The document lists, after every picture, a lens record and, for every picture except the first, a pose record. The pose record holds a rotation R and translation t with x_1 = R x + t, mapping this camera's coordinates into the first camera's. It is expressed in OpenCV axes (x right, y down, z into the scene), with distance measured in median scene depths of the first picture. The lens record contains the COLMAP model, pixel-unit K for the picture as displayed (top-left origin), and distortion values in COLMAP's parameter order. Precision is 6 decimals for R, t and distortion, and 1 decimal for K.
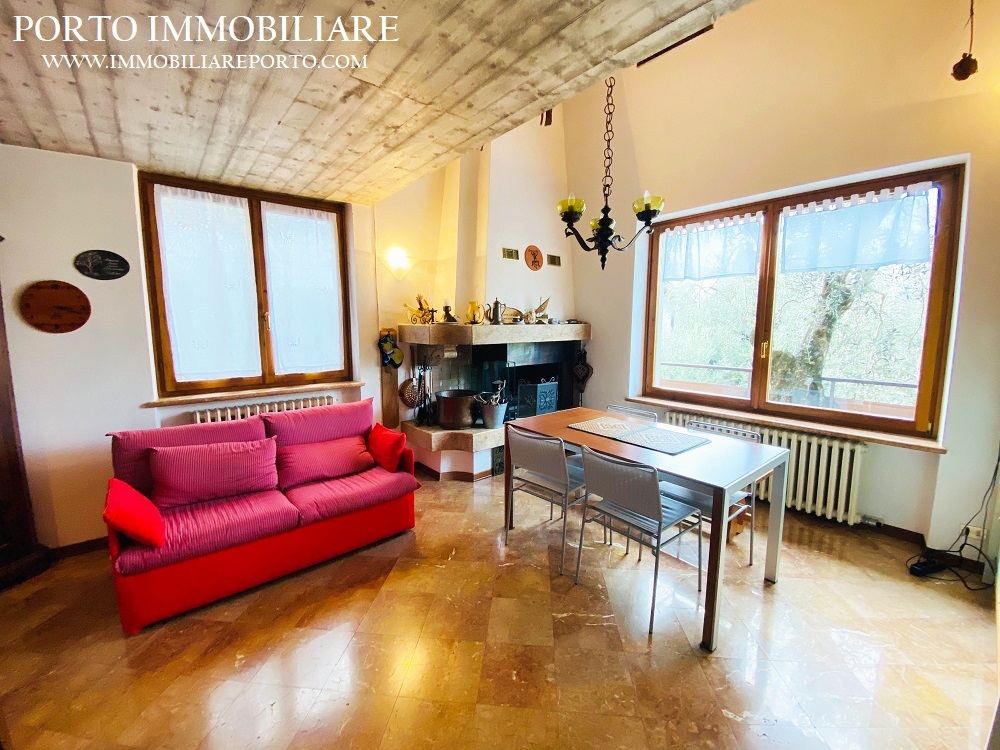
lens RADIAL K [[406.8, 0, 499.0], [0, 406.8, 370.5], [0, 0, 1]] dist [0.042639, -0.029691]
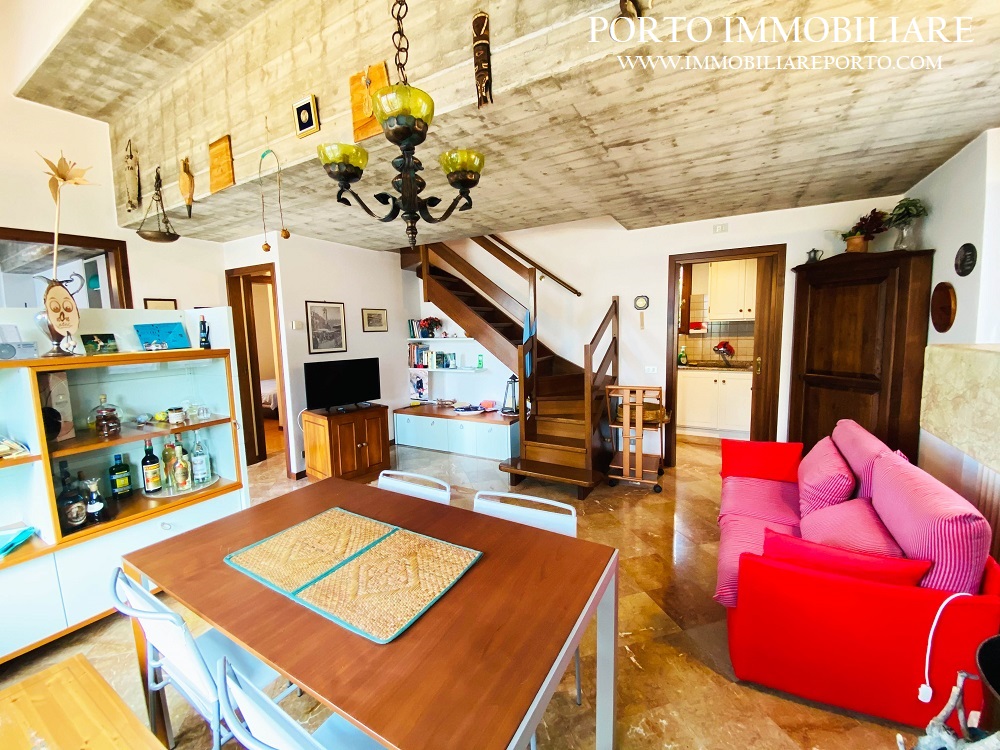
lens RADIAL K [[406.8, 0, 499.0], [0, 406.8, 370.5], [0, 0, 1]] dist [0.042639, -0.029691]
pose [[-0.937627, 0.060593, -0.342323, 0.244190], [-0.015673, 0.976324, 0.215744, -0.145235], [0.347290, 0.207653, -0.914478, 1.124704]]
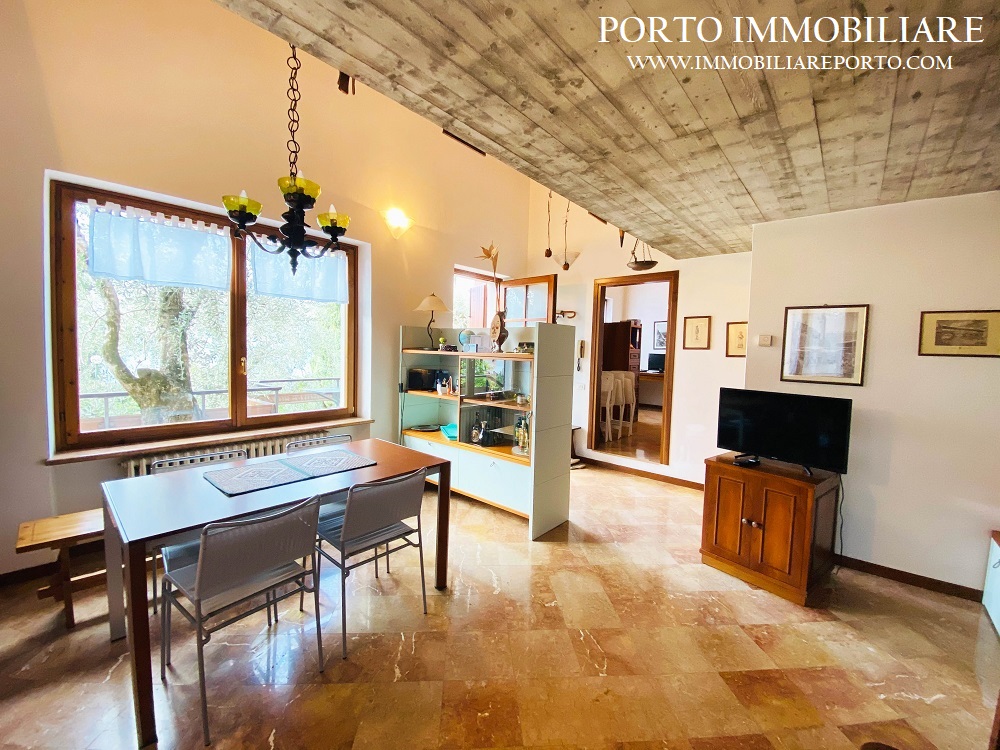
lens RADIAL K [[406.8, 0, 499.0], [0, 406.8, 370.5], [0, 0, 1]] dist [0.042639, -0.029691]
pose [[-0.153341, -0.058699, 0.986428, -0.434006], [0.086494, 0.993606, 0.072572, -0.058066], [-0.984381, 0.096449, -0.147283, 0.518229]]
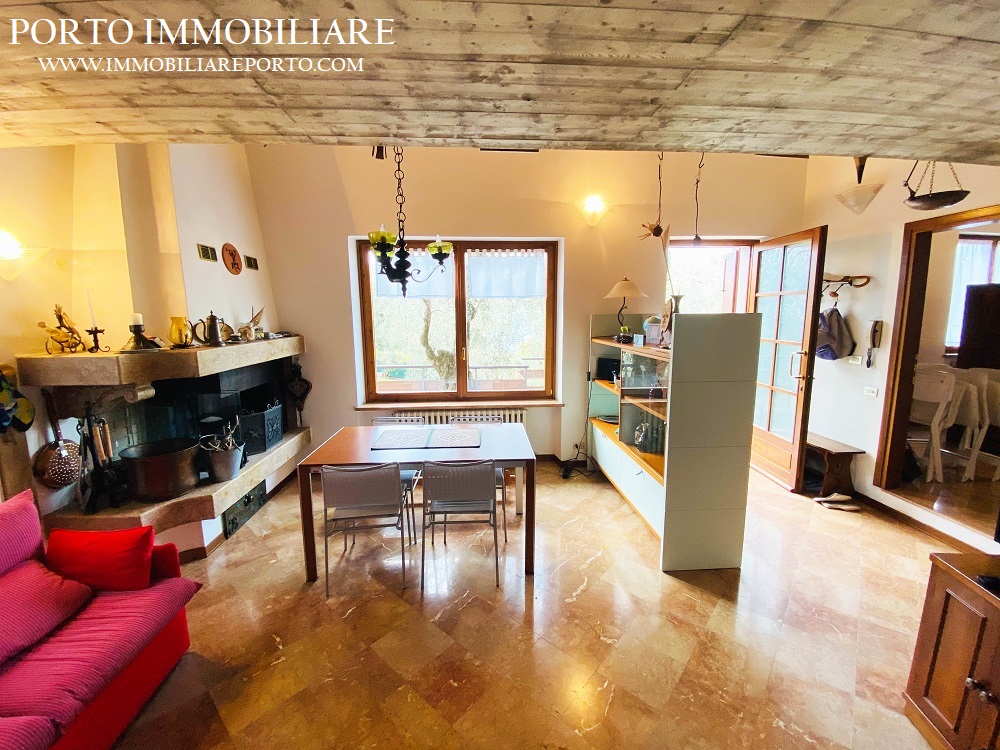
lens RADIAL K [[406.8, 0, 499.0], [0, 406.8, 370.5], [0, 0, 1]] dist [0.042639, -0.029691]
pose [[0.597340, -0.114429, 0.793783, -0.333538], [0.098842, 0.992727, 0.068727, -0.072586], [-0.795874, 0.037406, 0.604305, 0.107795]]
